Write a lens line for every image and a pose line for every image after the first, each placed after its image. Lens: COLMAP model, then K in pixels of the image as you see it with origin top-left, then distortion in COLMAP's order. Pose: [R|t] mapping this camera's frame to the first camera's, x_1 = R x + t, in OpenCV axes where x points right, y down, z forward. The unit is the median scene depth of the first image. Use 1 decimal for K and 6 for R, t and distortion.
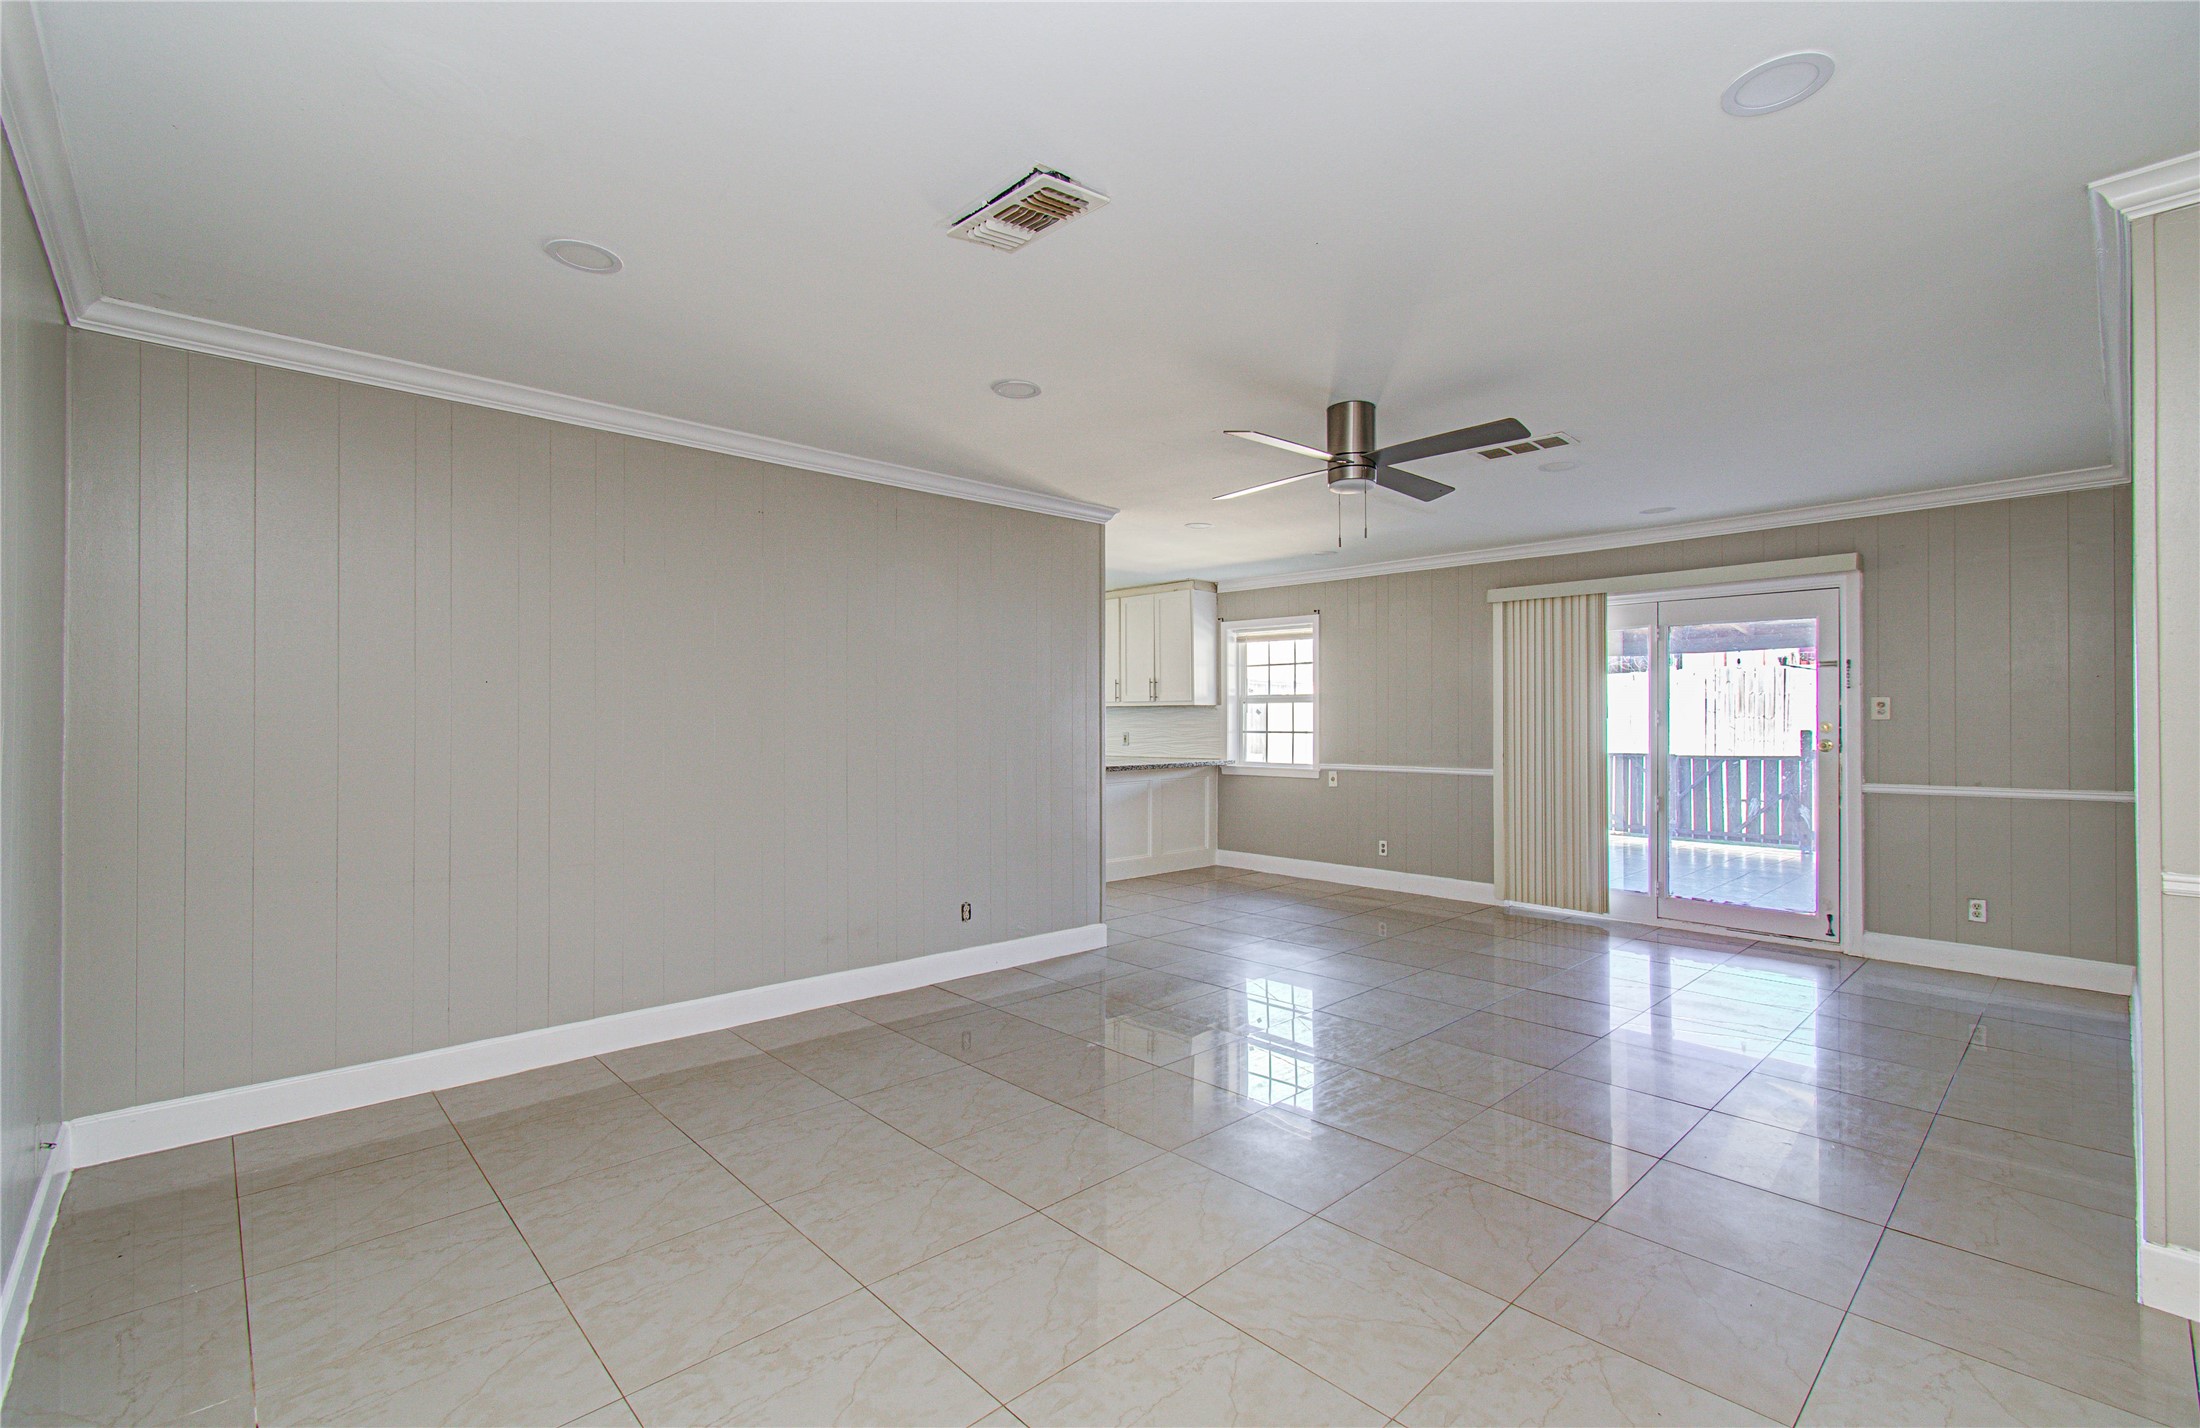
lens RADIAL K [[962.3, 0, 1104.6], [0, 962.3, 729.1], [0, 0, 1]] dist [-0.000540, 0.000424]
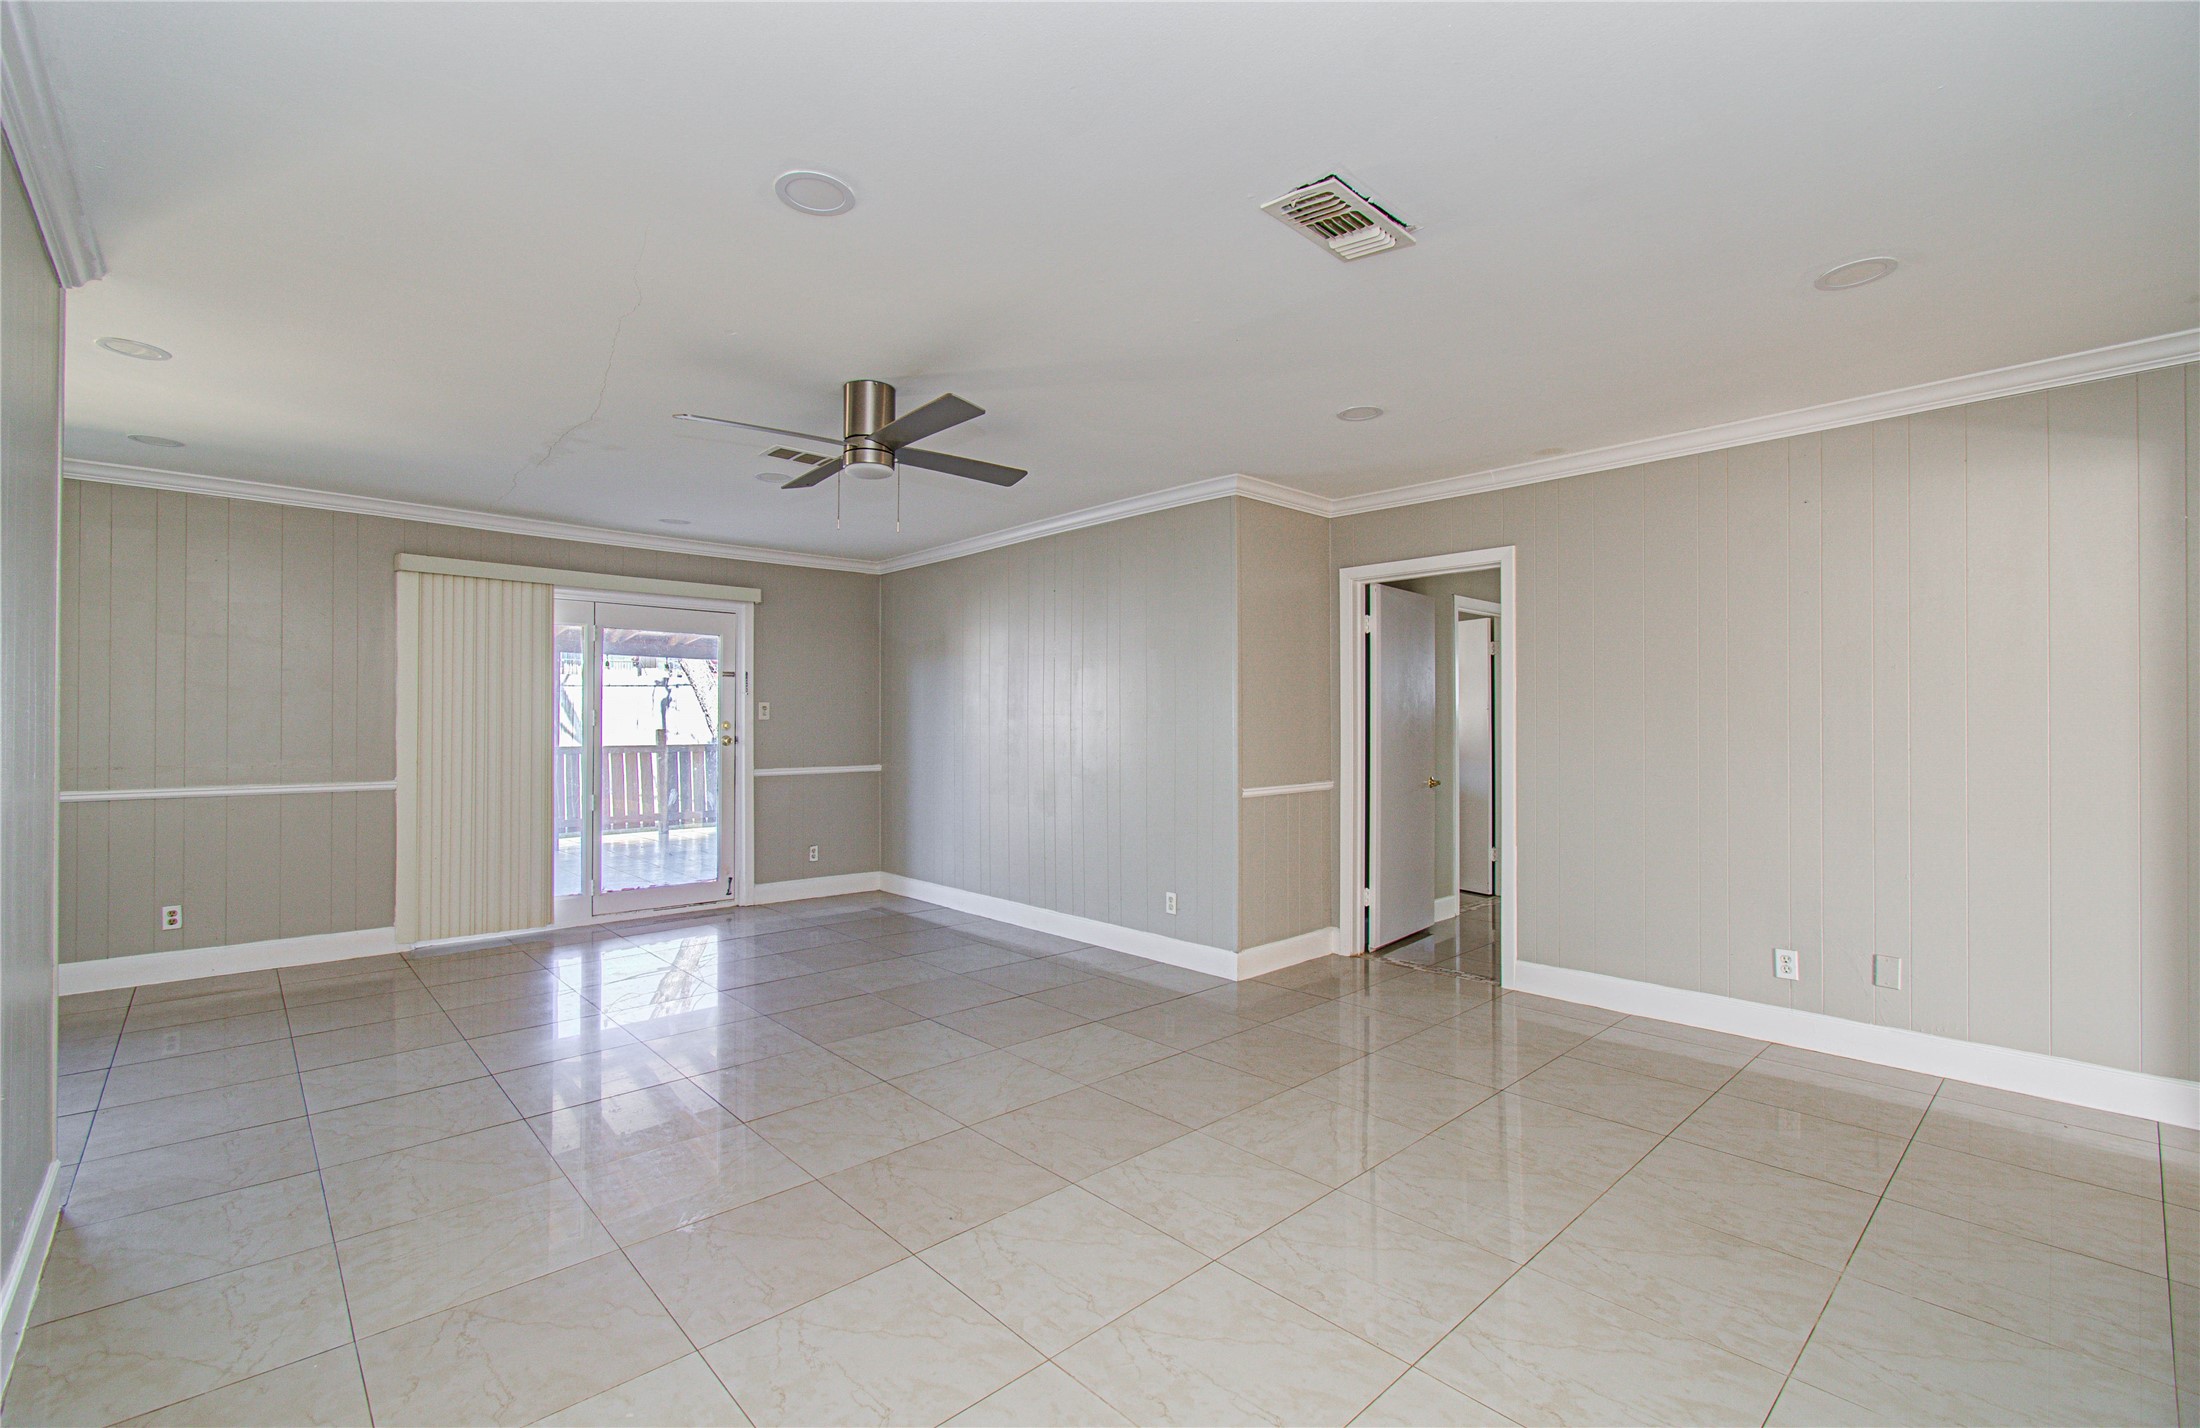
lens RADIAL K [[927.8, 0, 1100.0], [0, 927.8, 714.0], [0, 0, 1]] dist [0.004827, 0.000676]
pose [[0.009318, 0.010138, 0.999905, -0.420181], [0.005277, 0.999934, -0.010188, -0.002141], [-0.999943, 0.005371, 0.009264, 0.497019]]
